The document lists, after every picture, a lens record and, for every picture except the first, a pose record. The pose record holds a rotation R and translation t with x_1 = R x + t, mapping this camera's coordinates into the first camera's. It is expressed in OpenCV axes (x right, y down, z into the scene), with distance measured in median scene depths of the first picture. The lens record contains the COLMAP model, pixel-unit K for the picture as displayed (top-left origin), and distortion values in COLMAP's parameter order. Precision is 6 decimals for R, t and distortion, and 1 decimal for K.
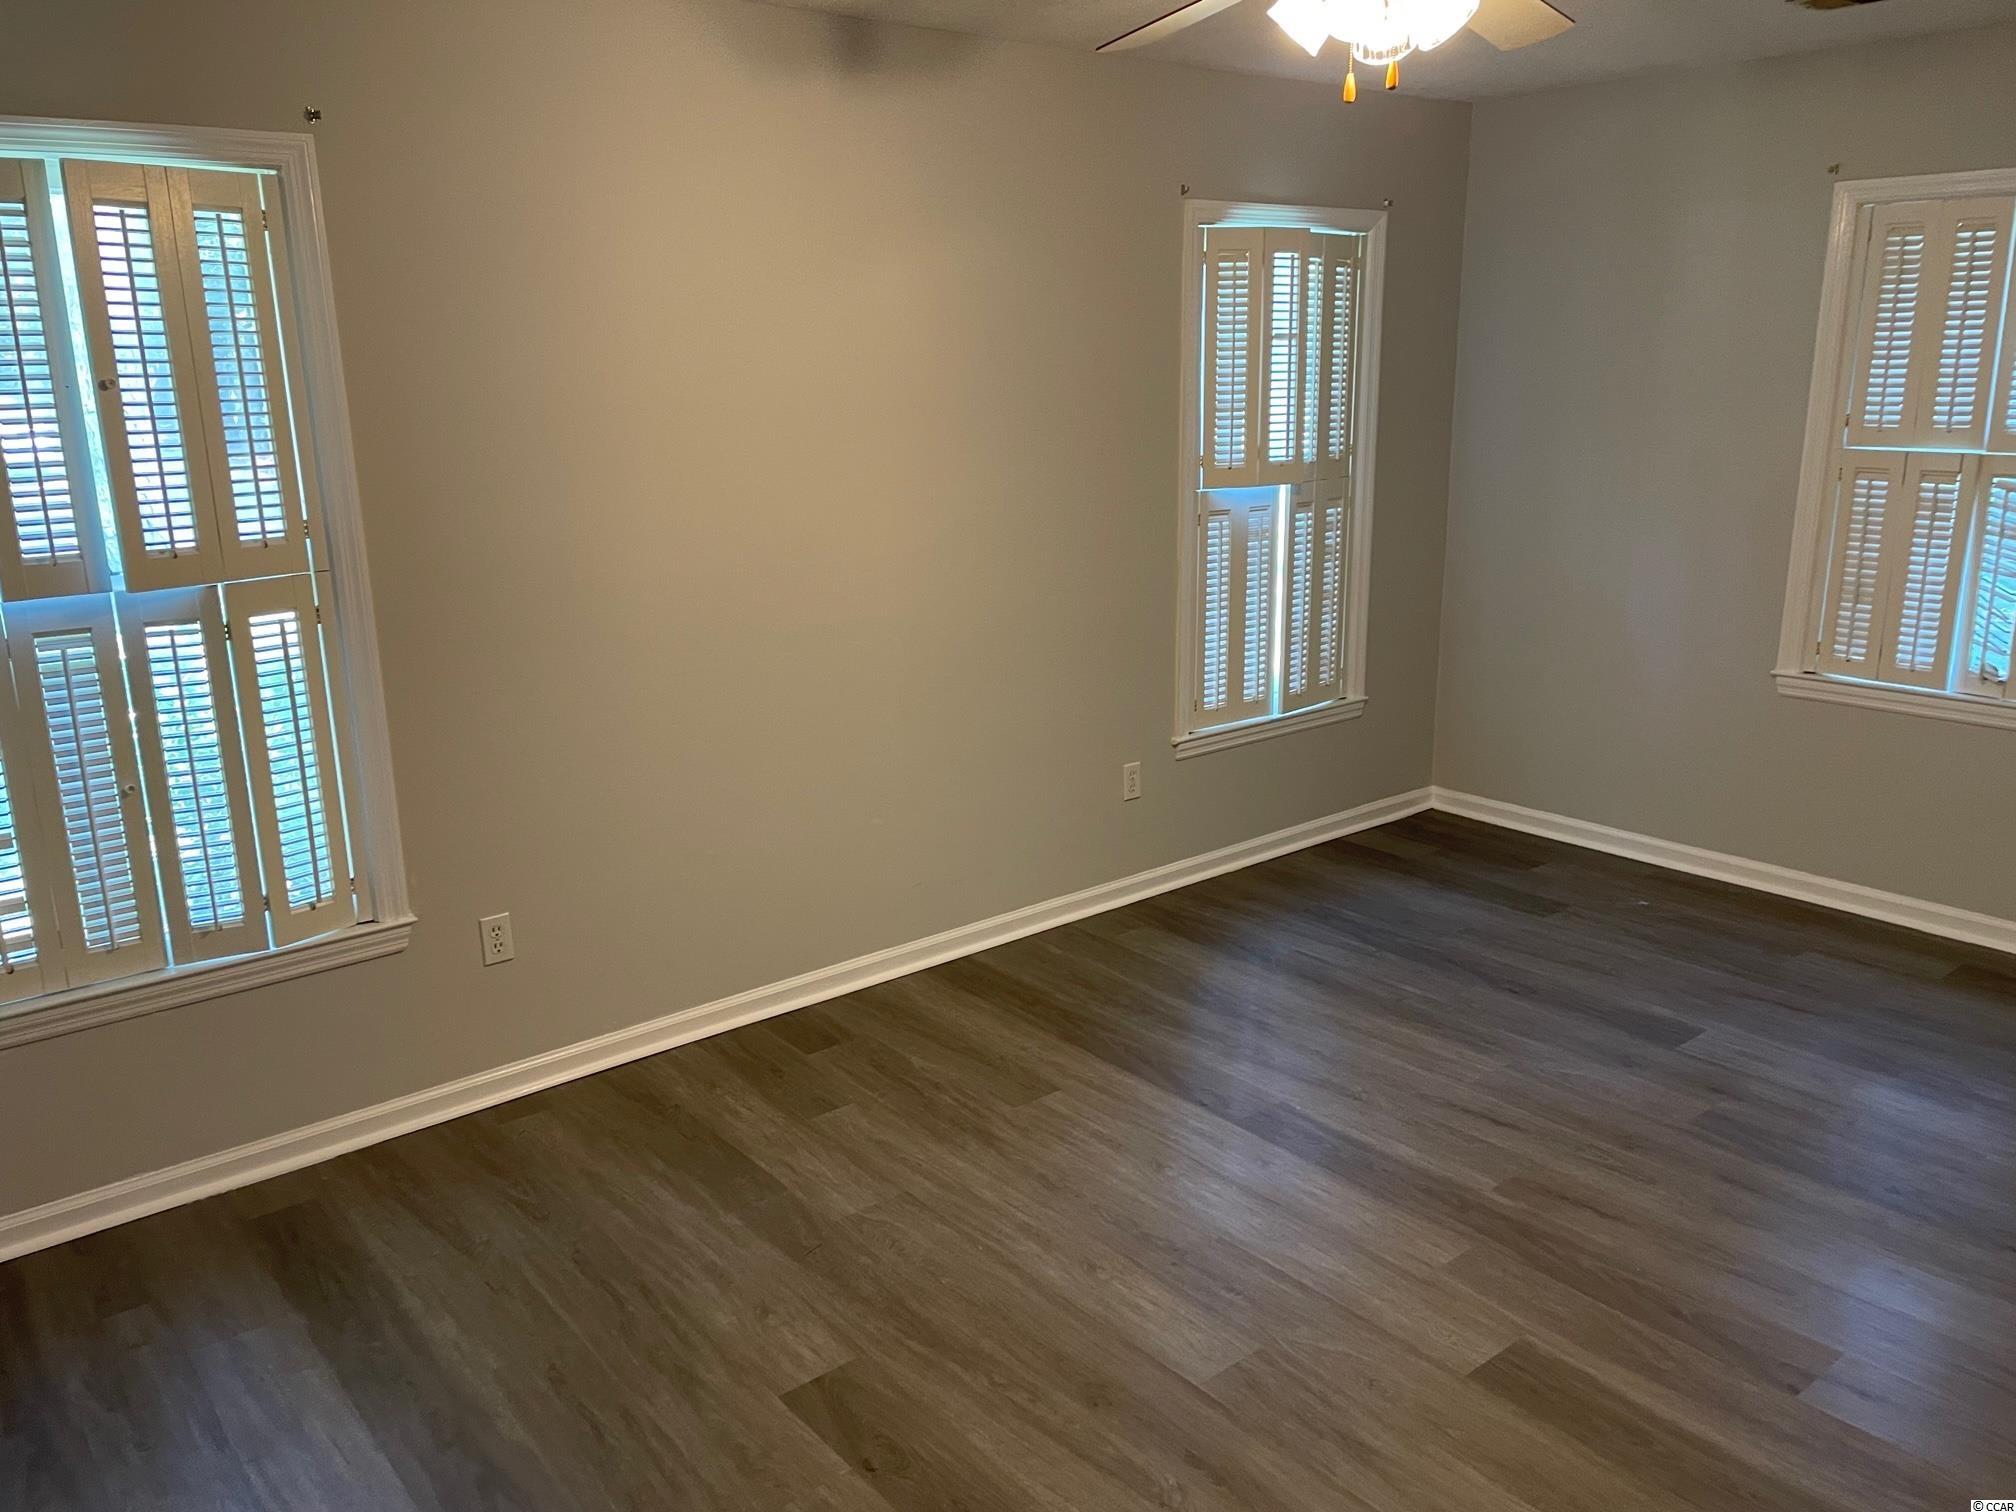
lens RADIAL K [[1550.9, 0, 1005.5], [0, 1550.9, 751.5], [0, 0, 1]] dist [0.081651, -0.070379]
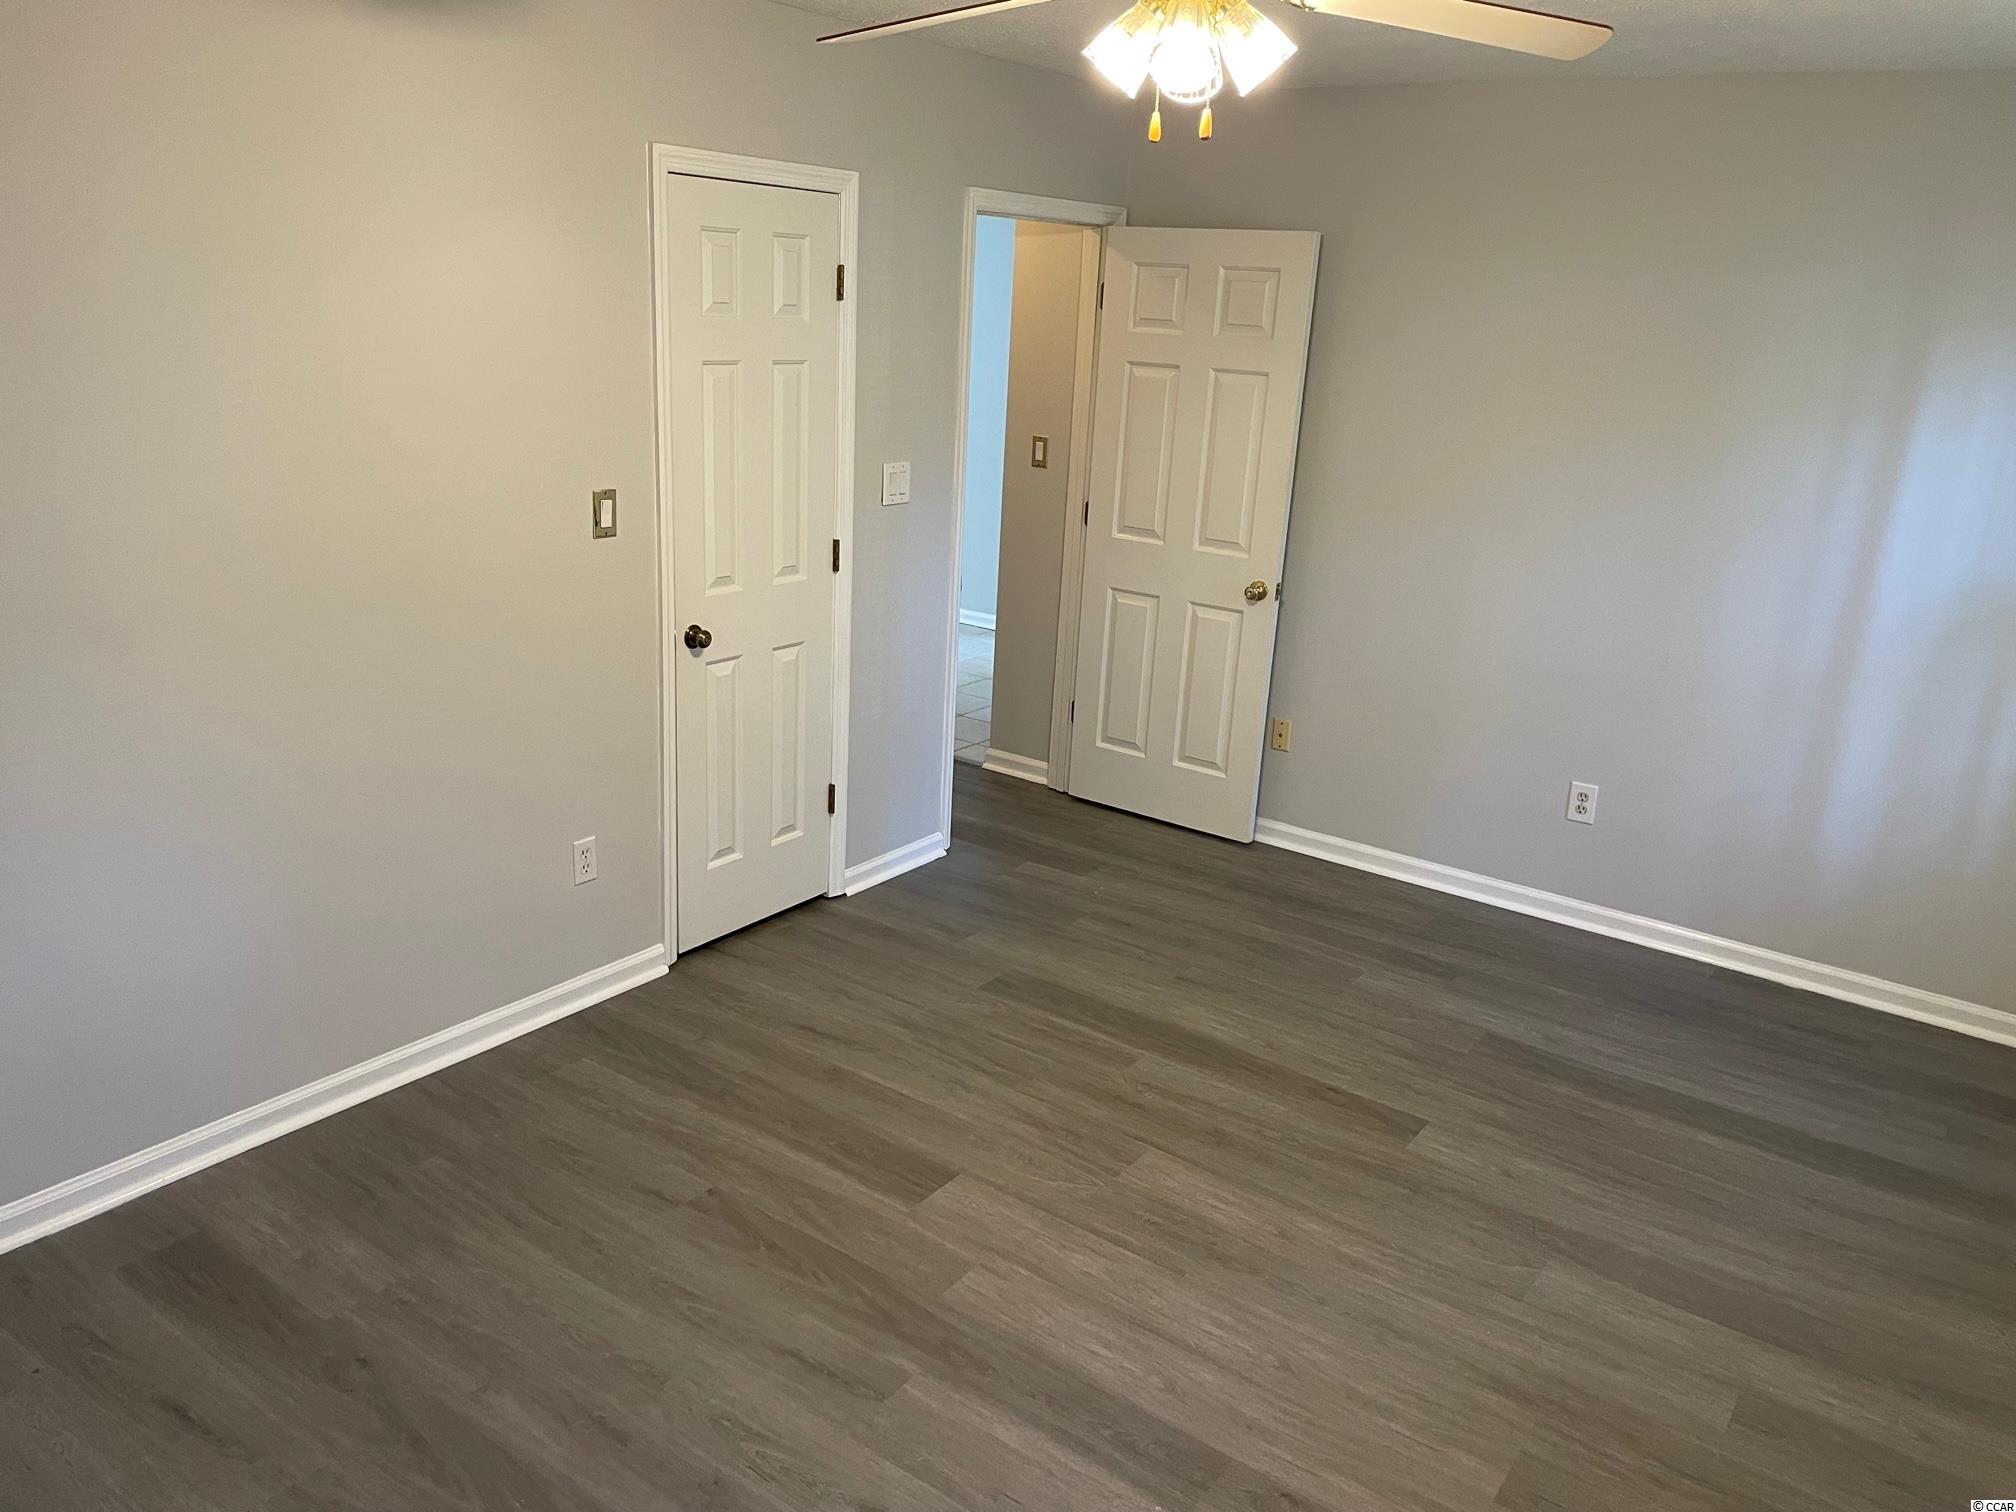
lens RADIAL K [[1550.9, 0, 1003.5], [0, 1550.9, 765.6], [0, 0, 1]] dist [0.081651, -0.070379]
pose [[-0.967021, 0.042567, -0.251116, 0.528533], [-0.096643, 0.850880, 0.516394, -0.516392], [0.235651, 0.523632, -0.818705, 1.759433]]
